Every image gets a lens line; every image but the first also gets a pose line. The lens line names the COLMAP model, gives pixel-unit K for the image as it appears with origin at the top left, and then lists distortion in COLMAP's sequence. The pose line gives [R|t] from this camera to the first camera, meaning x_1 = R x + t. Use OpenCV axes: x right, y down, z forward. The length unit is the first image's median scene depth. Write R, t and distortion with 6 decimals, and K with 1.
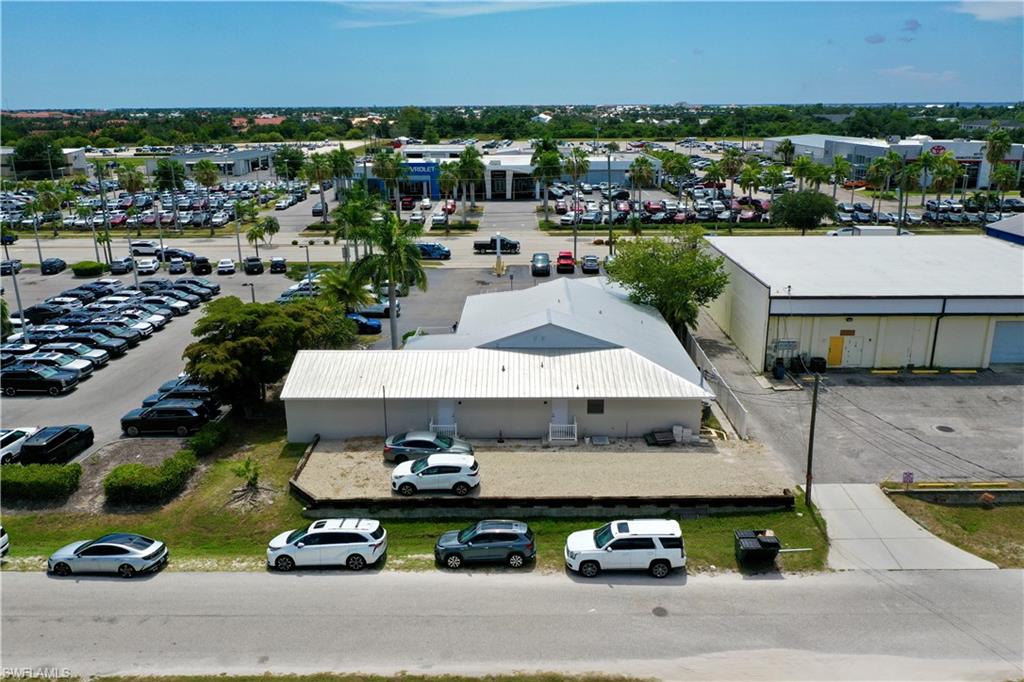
lens RADIAL K [[811.5, 0, 512.0], [0, 811.5, 341.0], [0, 0, 1]] dist [-0.002223, 0.000847]
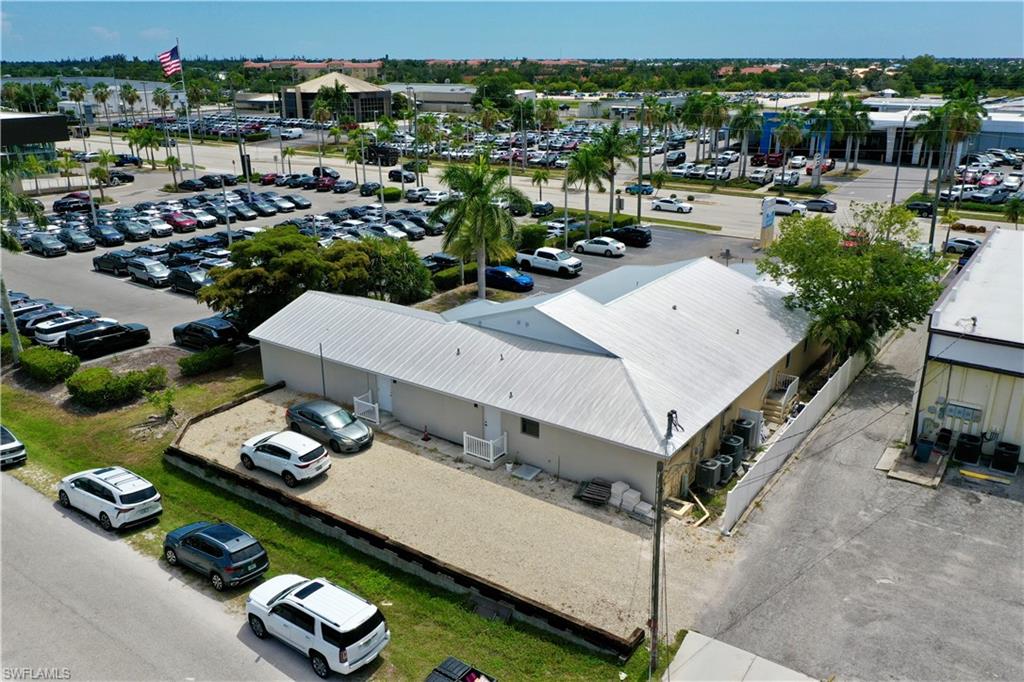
lens RADIAL K [[811.5, 0, 512.0], [0, 811.5, 341.0], [0, 0, 1]] dist [-0.002223, 0.000847]
pose [[0.818706, 0.191991, -0.541165, 0.443443], [-0.162291, 0.981389, 0.102647, -0.064645], [0.550801, 0.003788, 0.834628, 0.344791]]
